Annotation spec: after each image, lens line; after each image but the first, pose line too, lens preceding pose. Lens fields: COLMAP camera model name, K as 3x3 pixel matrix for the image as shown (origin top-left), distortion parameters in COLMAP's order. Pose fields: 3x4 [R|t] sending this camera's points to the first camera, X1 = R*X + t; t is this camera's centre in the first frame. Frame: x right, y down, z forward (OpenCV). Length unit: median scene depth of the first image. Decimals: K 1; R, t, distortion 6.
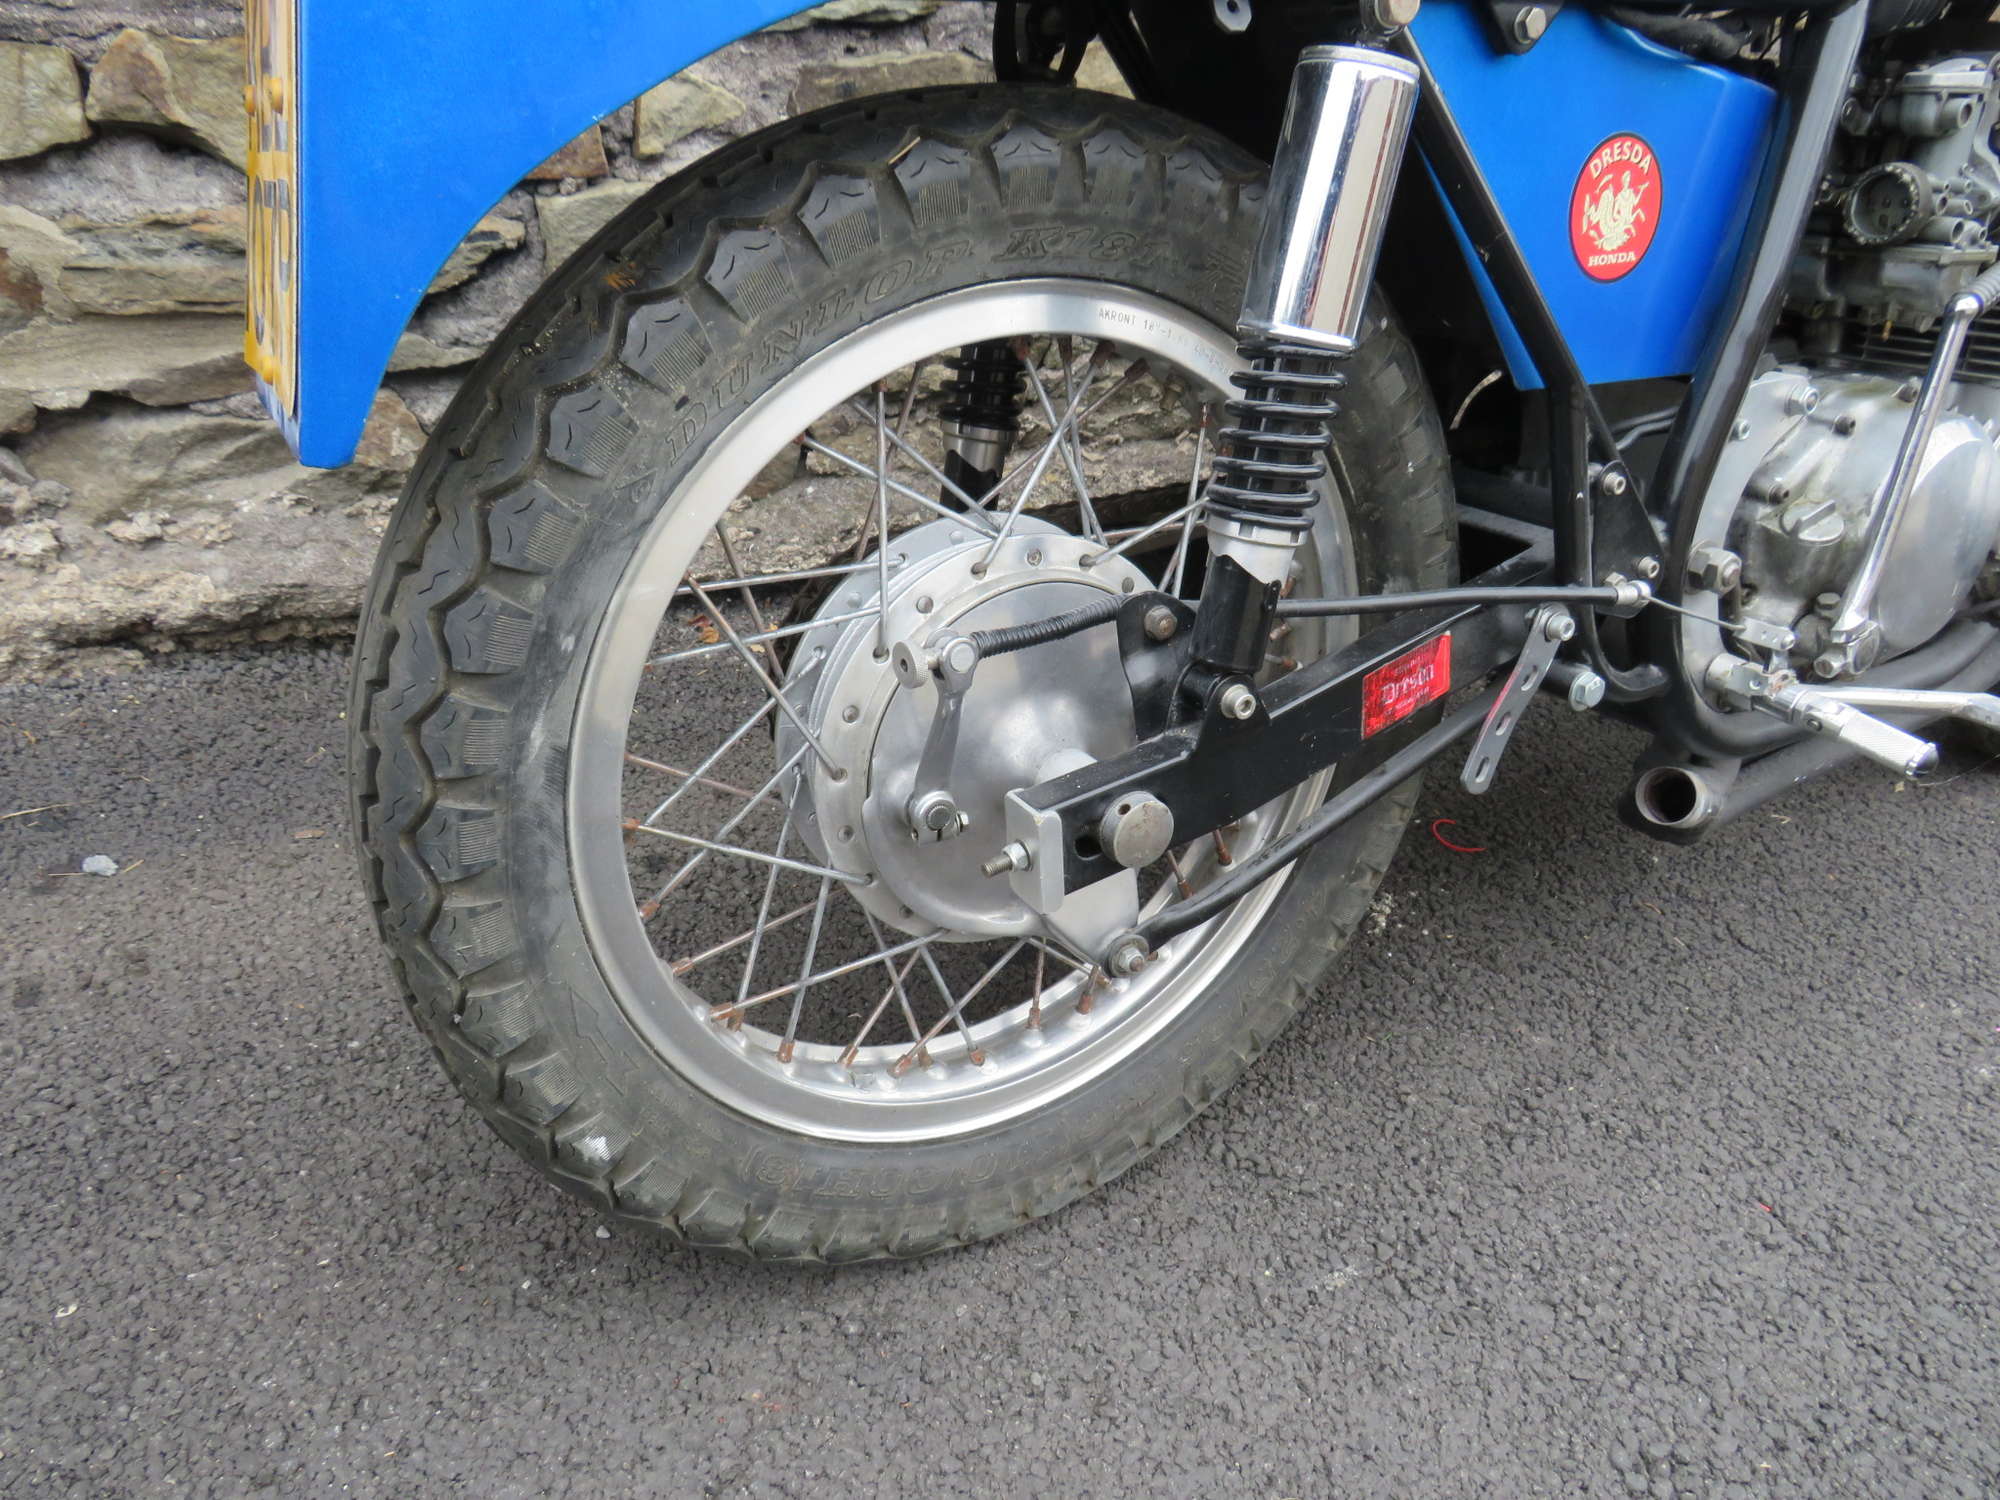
lens RADIAL K [[1443.7, 0, 997.2], [0, 1443.7, 745.2], [0, 0, 1]] dist [-0.038629, 0.016404]
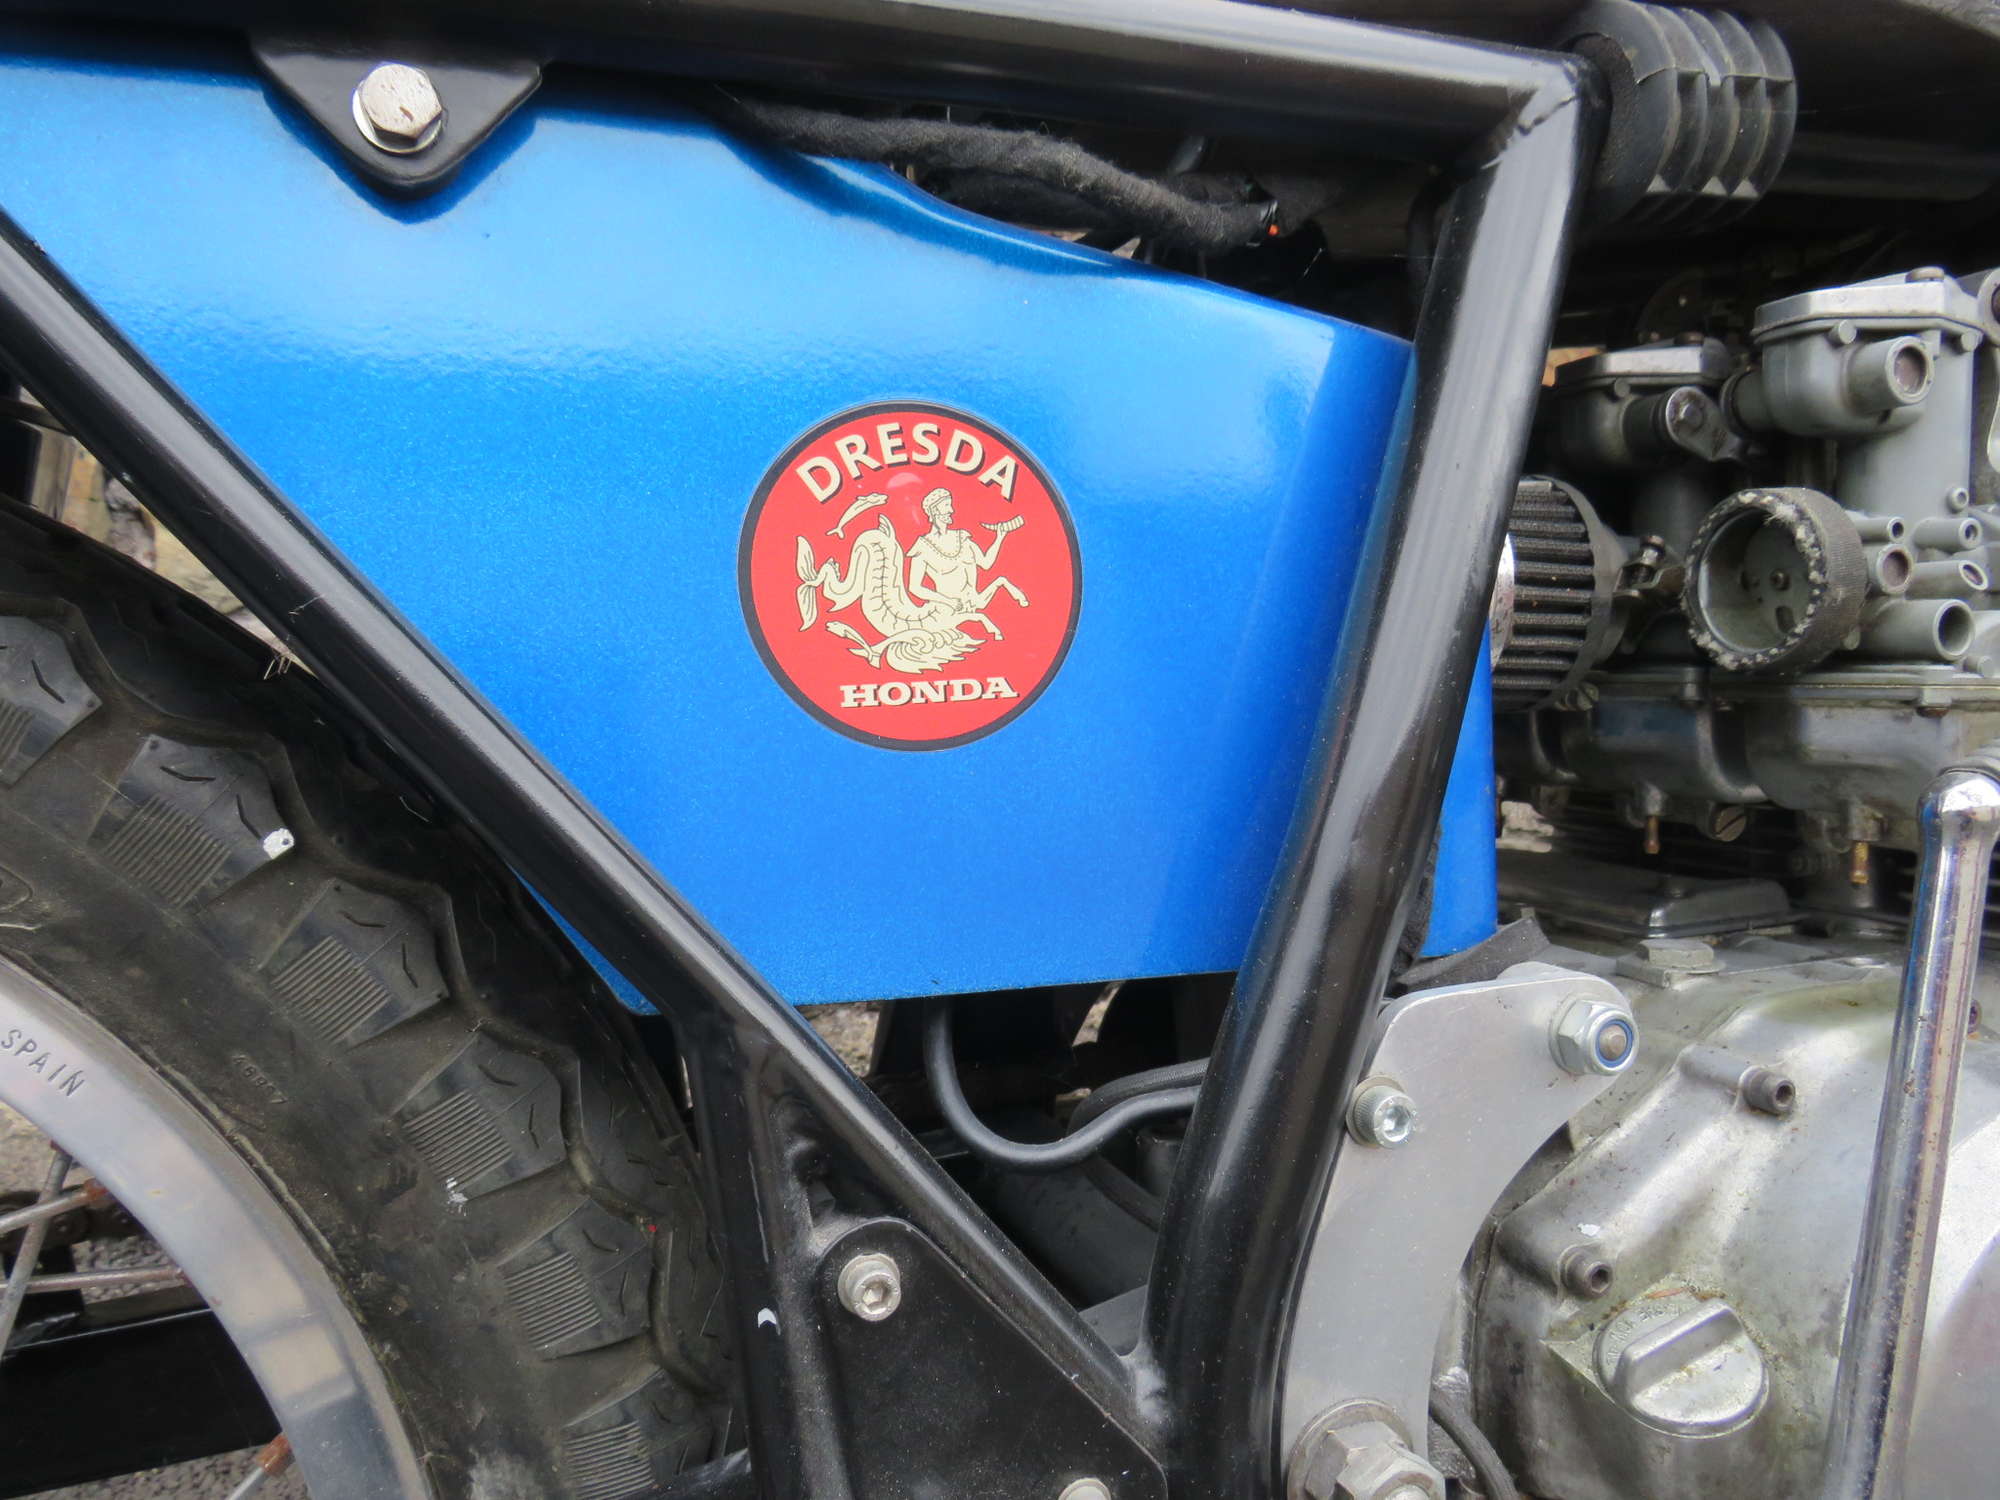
lens RADIAL K [[1443.7, 0, 1004.2], [0, 1443.7, 744.8], [0, 0, 1]] dist [-0.038629, 0.016404]
pose [[0.980318, -0.006649, -0.197313, 0.493320], [-0.063727, 0.935275, -0.348136, -0.172643], [0.186857, 0.353858, 0.916444, 0.590118]]
